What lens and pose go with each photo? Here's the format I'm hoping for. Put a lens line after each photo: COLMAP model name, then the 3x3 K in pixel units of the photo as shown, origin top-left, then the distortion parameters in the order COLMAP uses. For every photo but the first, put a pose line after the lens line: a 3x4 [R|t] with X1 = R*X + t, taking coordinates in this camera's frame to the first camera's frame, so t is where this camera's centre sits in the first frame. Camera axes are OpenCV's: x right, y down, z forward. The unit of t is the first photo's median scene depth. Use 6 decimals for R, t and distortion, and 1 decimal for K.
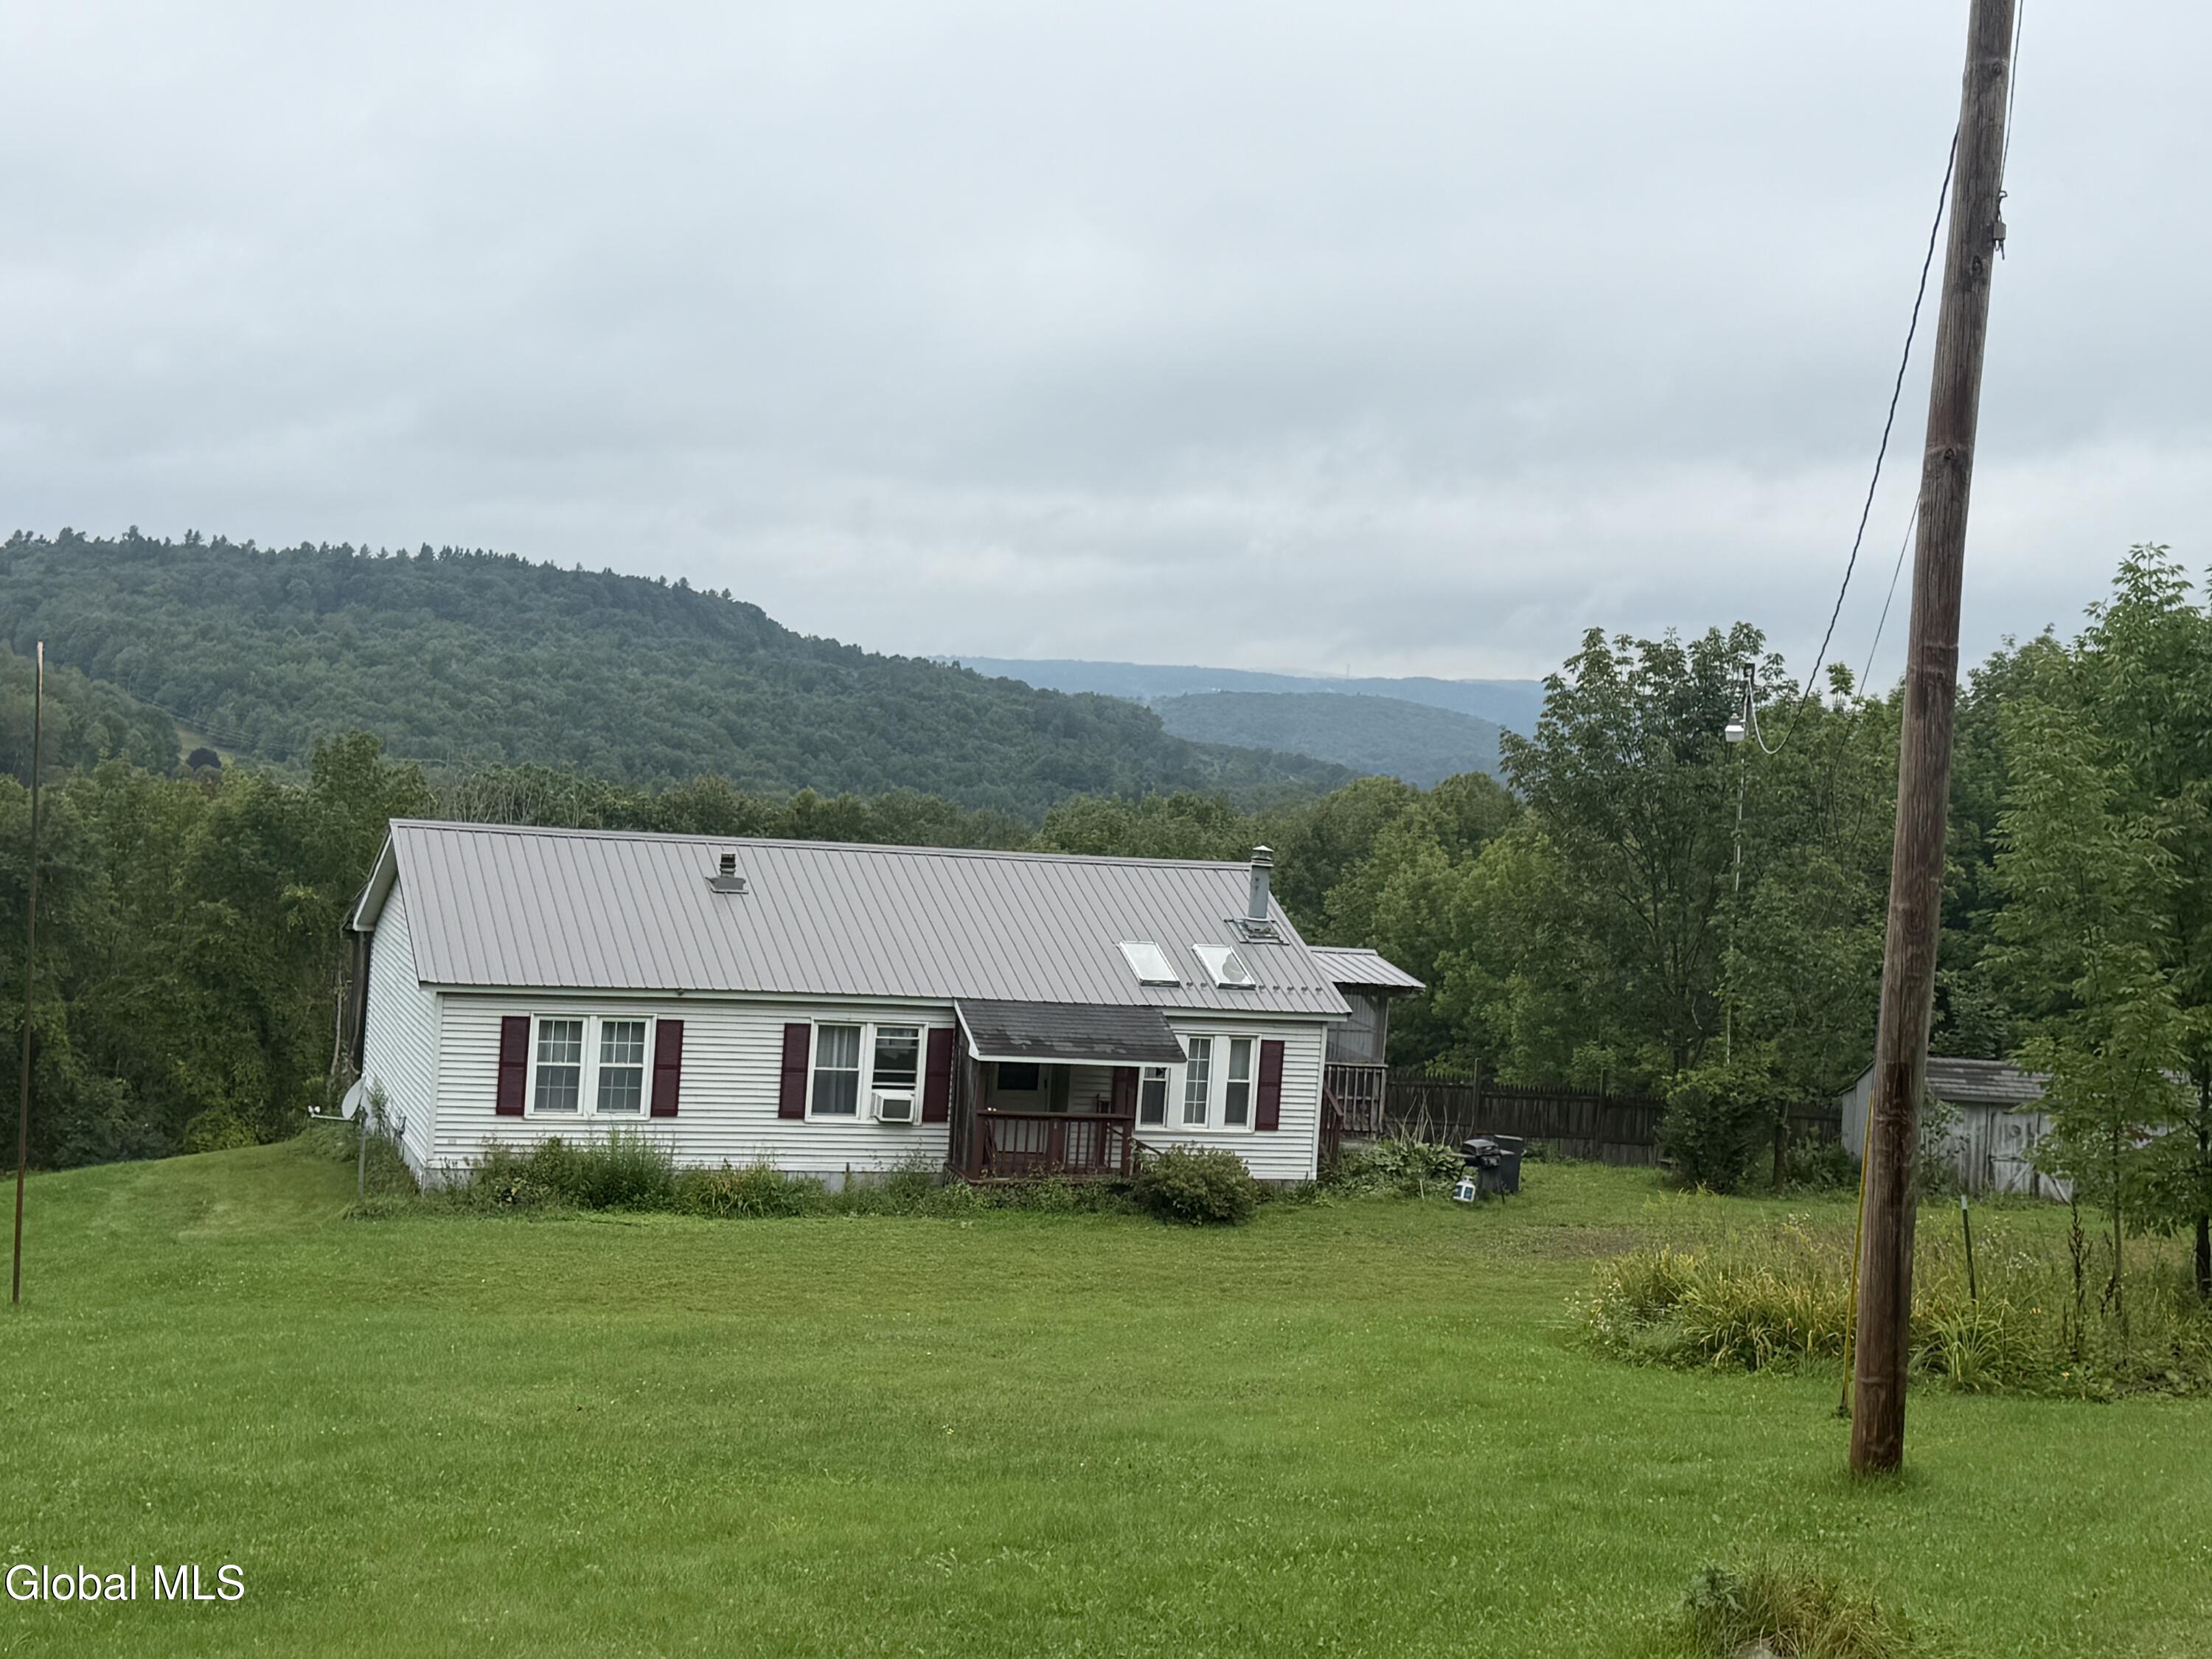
lens RADIAL K [[2980.8, 0, 1096.6], [0, 2980.8, 839.8], [0, 0, 1]] dist [0.122082, -0.045299]
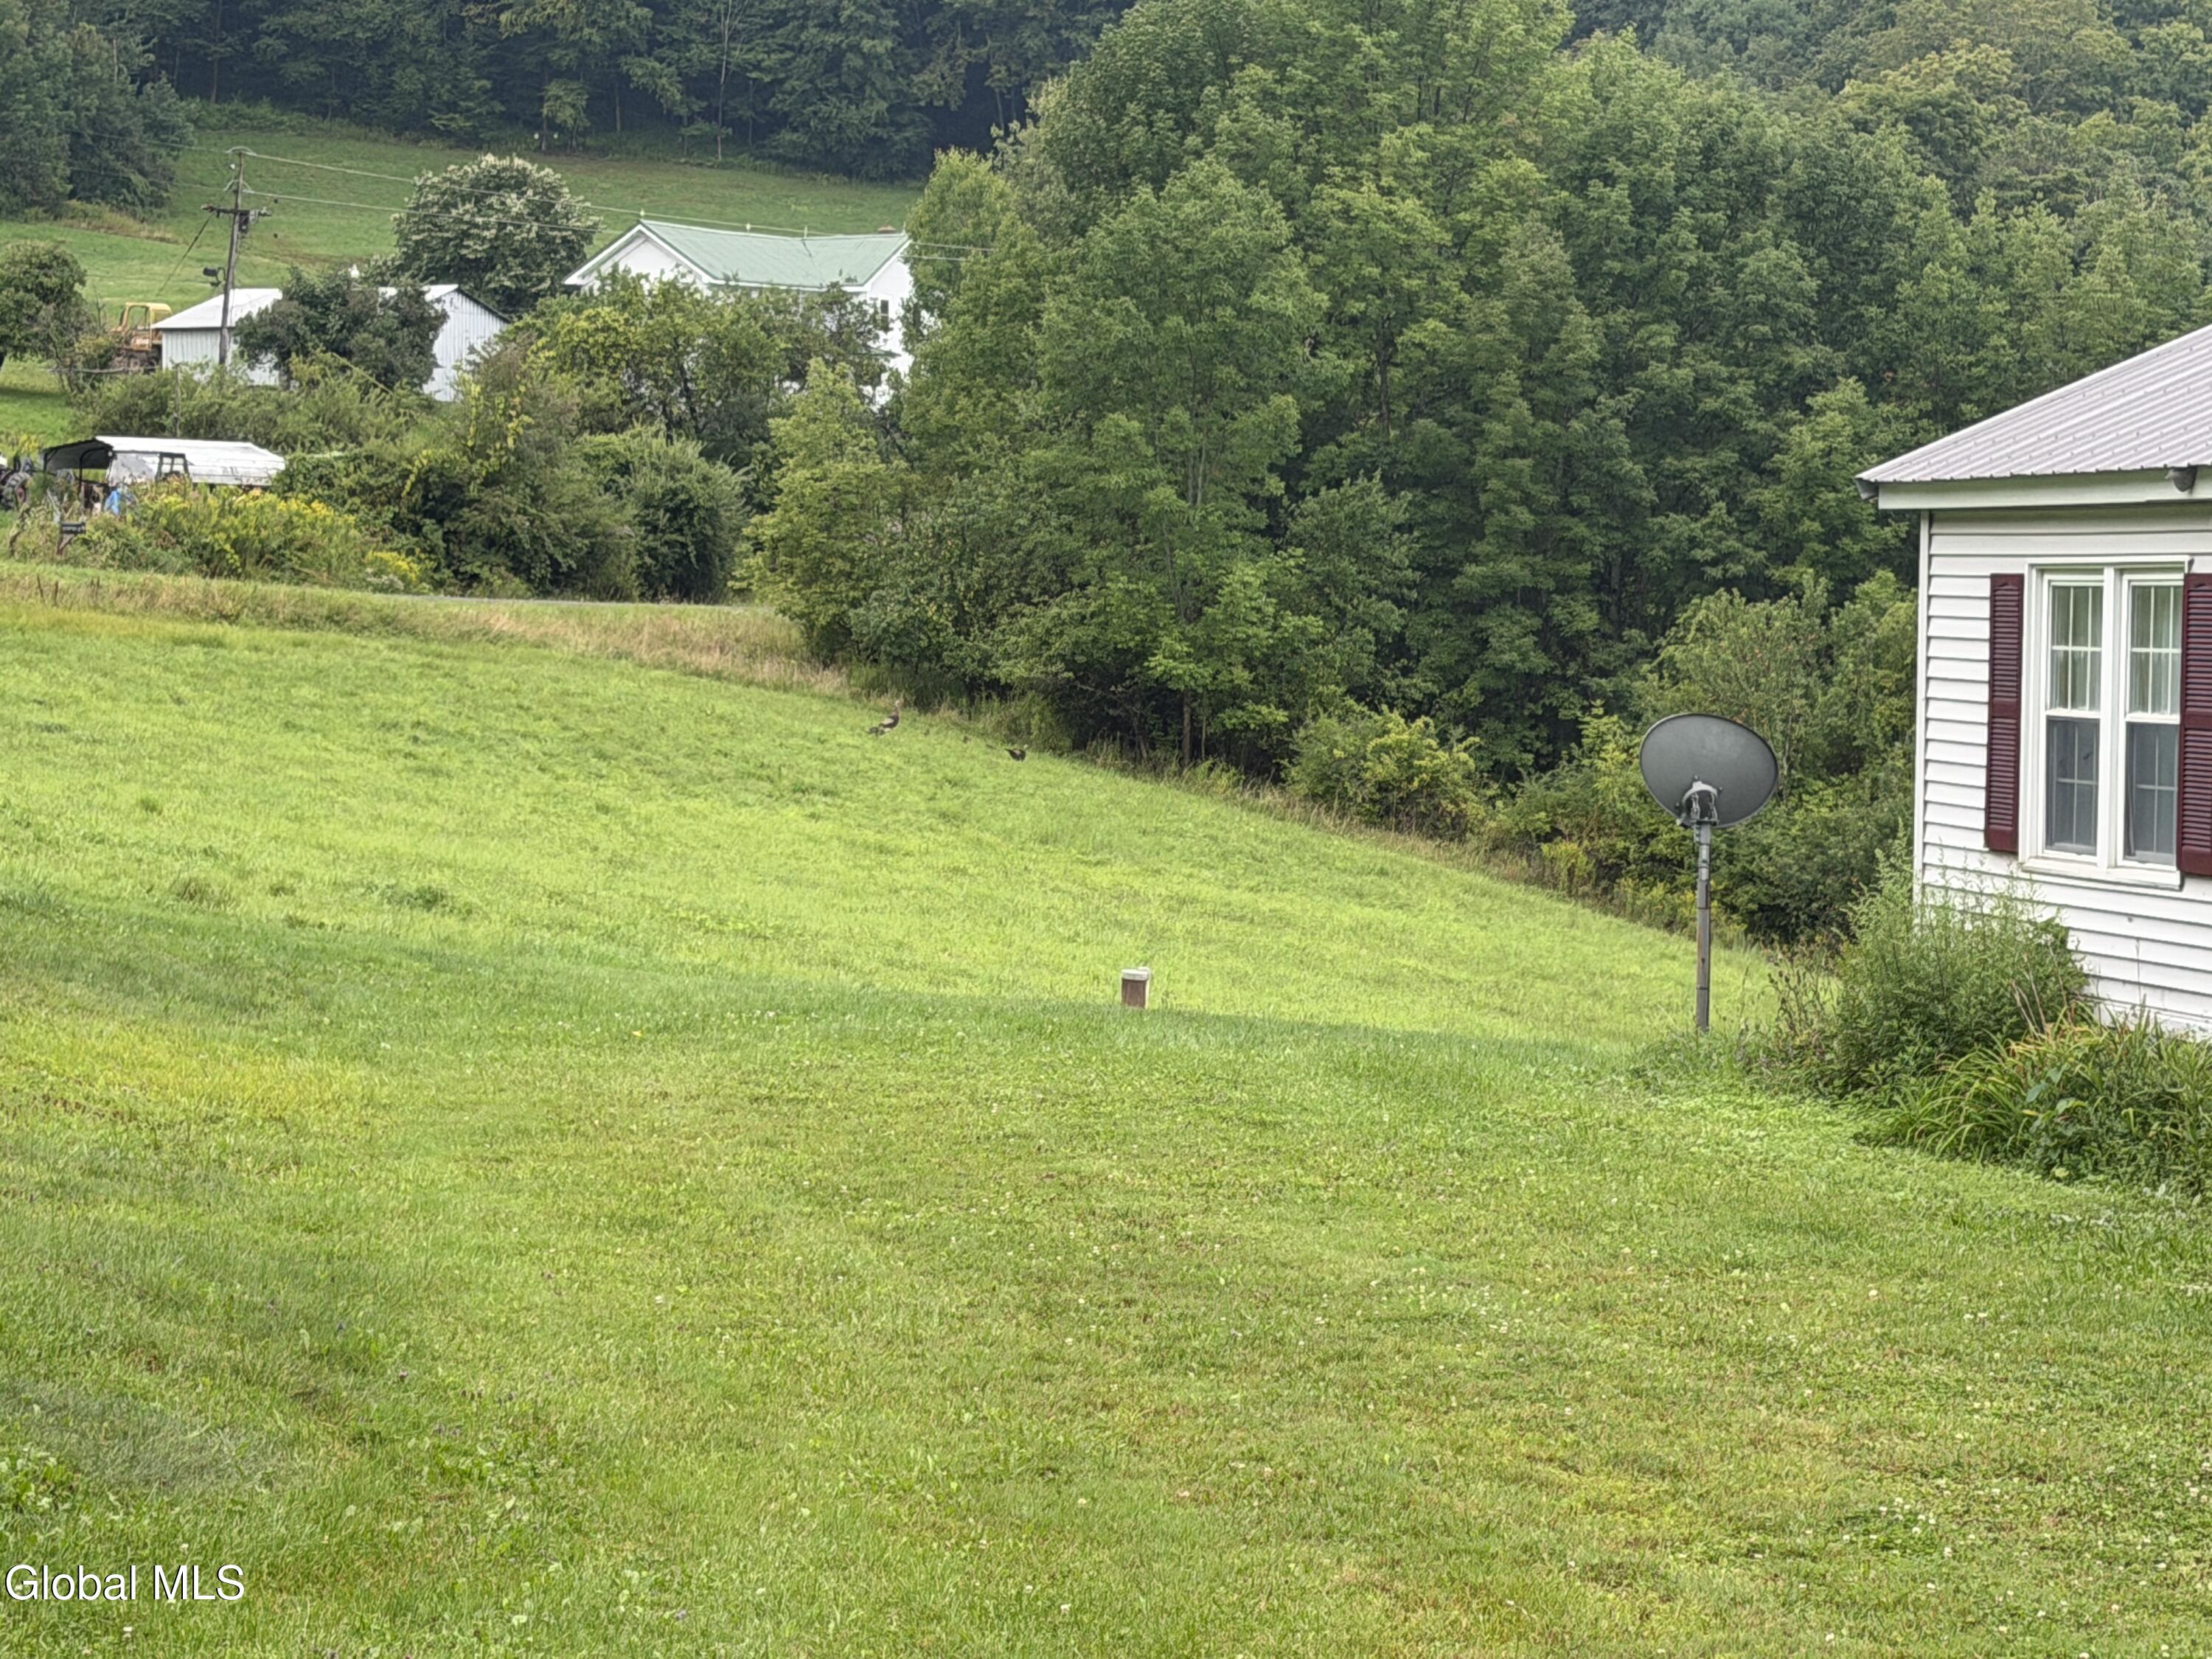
lens RADIAL K [[5306.7, 0, 1106.5], [0, 5306.7, 829.7], [0, 0, 1]] dist [0.097481, 0.329642]
pose [[-0.082650, -0.020874, -0.996360, 0.426336], [-0.067641, 0.997593, -0.015289, 0.102681], [0.994280, 0.066131, -0.083863, 0.918680]]
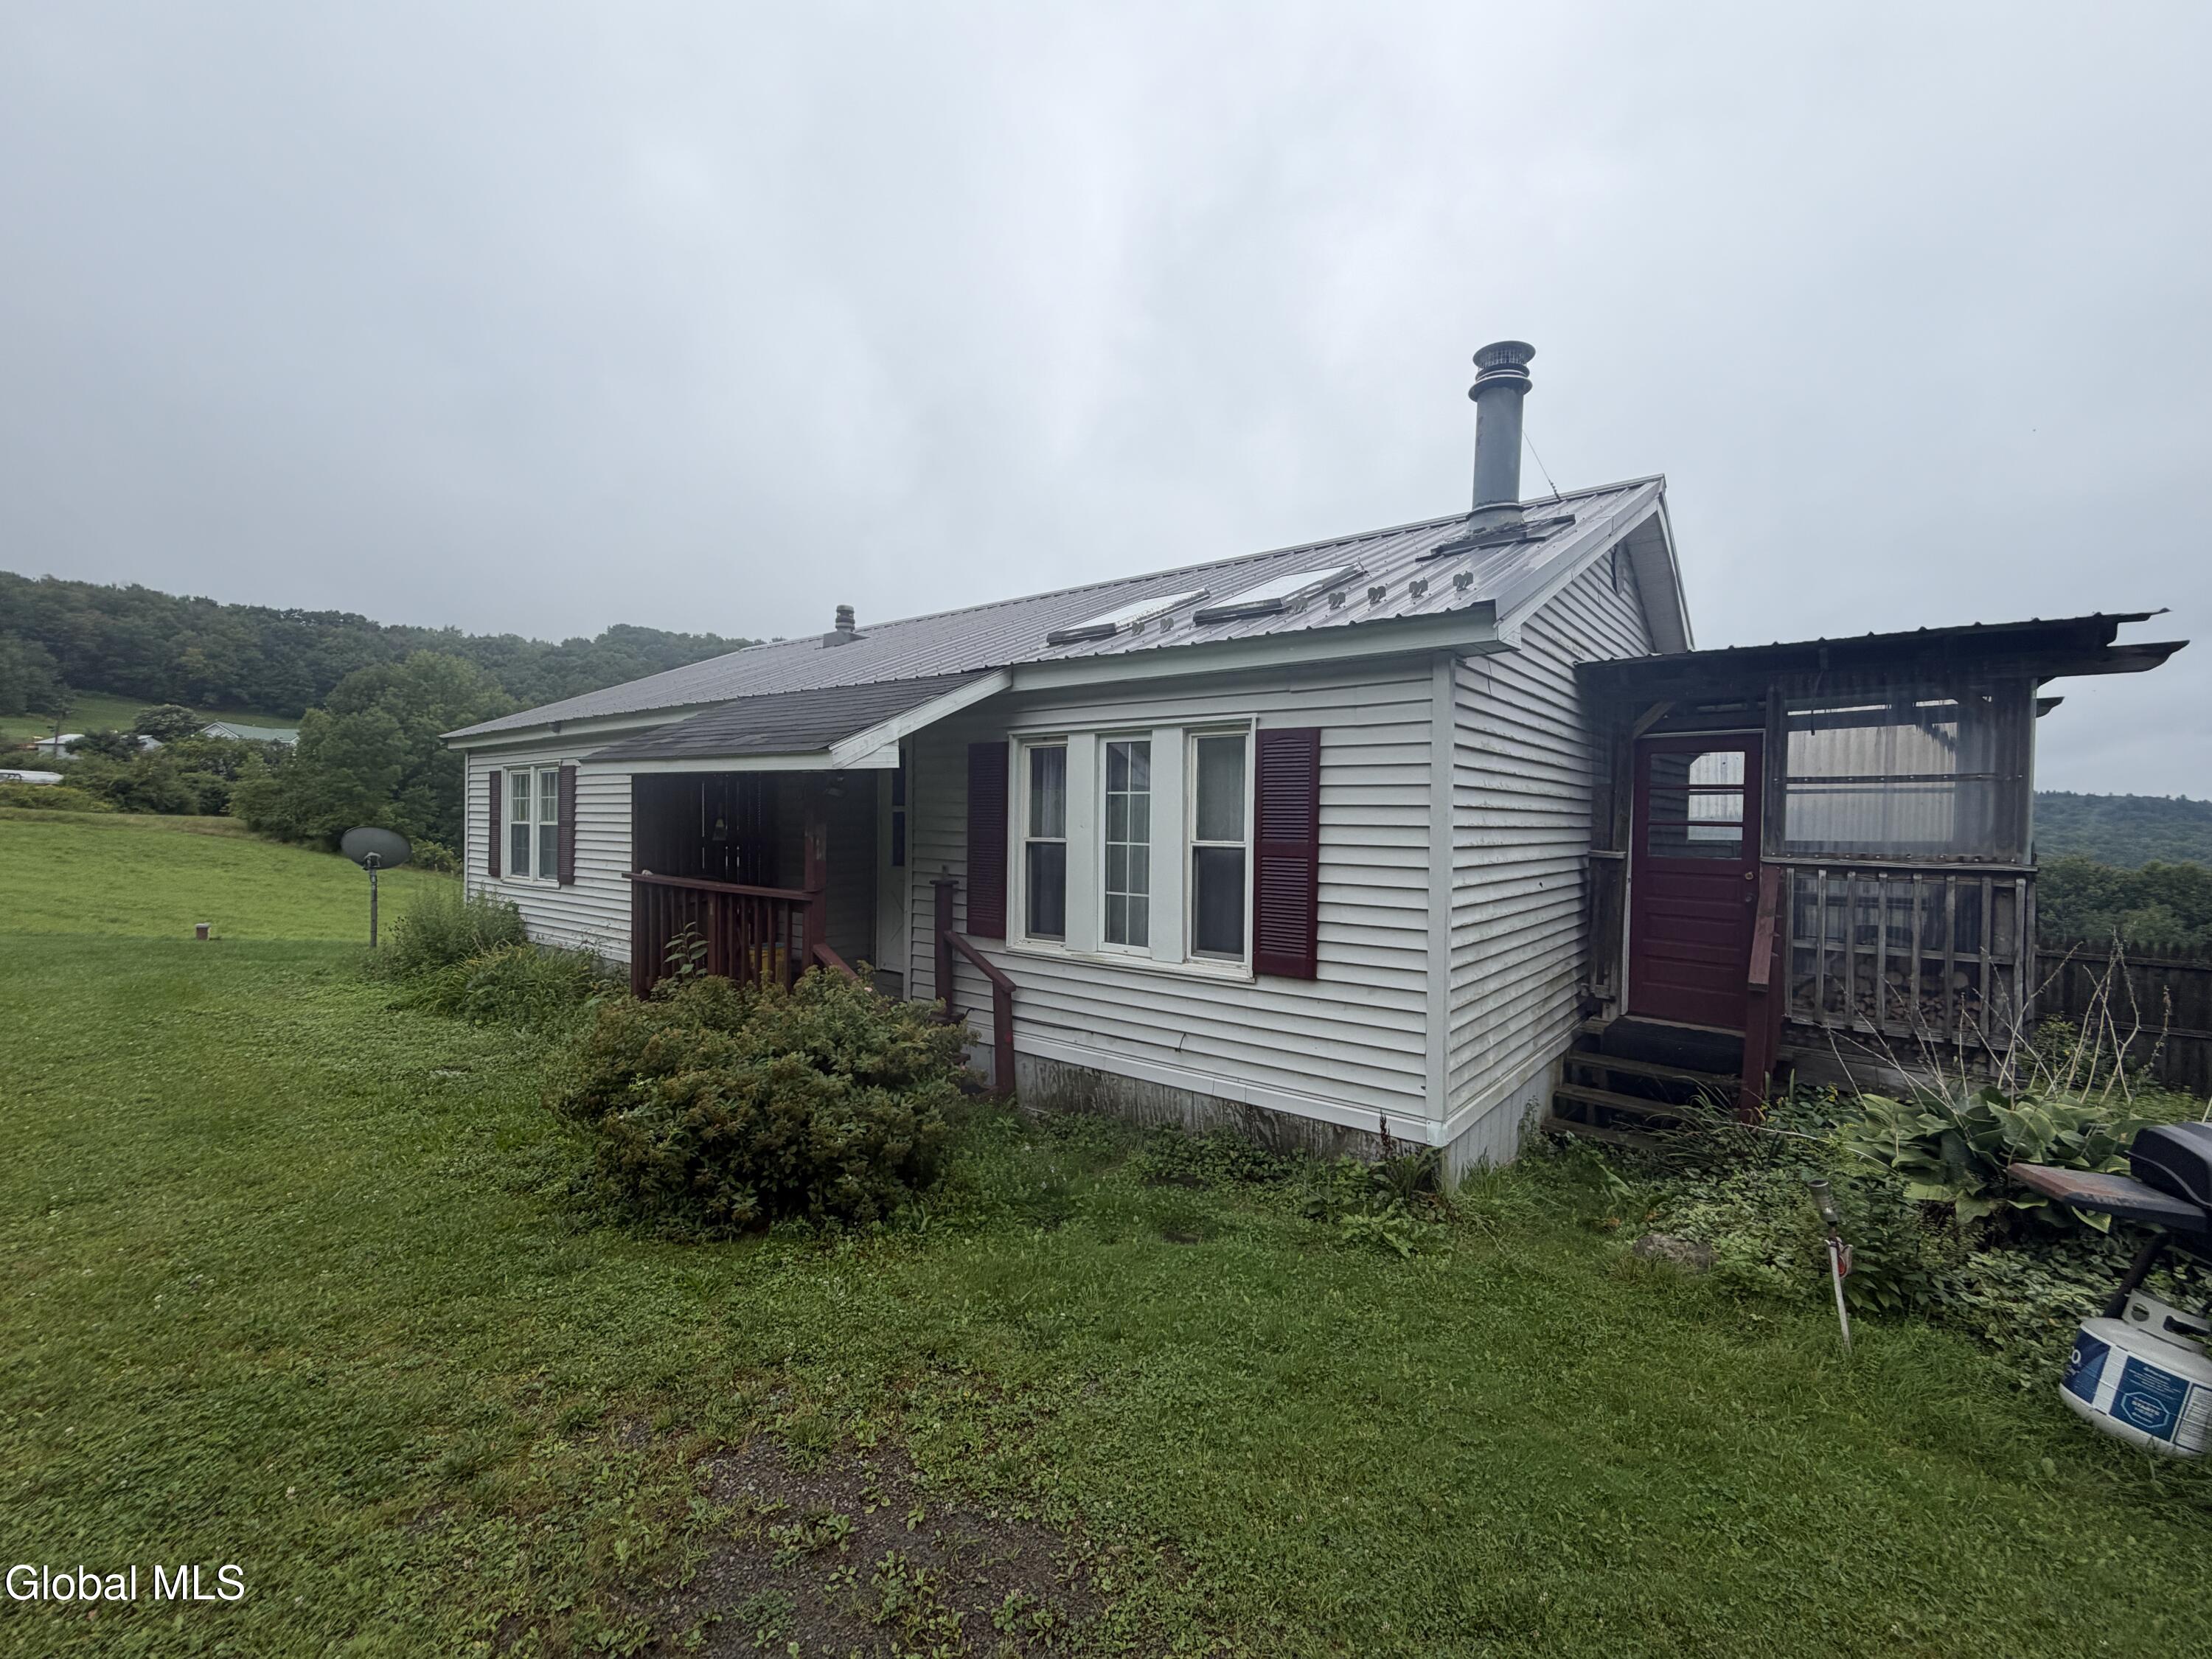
lens RADIAL K [[937.9, 0, 1111.8], [0, 937.9, 829.3], [0, 0, 1]] dist [0.001242, 0.000333]
pose [[0.544125, -0.055595, -0.837160, 0.150268], [-0.018796, 0.996744, -0.078409, 0.093595], [0.838793, 0.058400, 0.541309, 0.971845]]
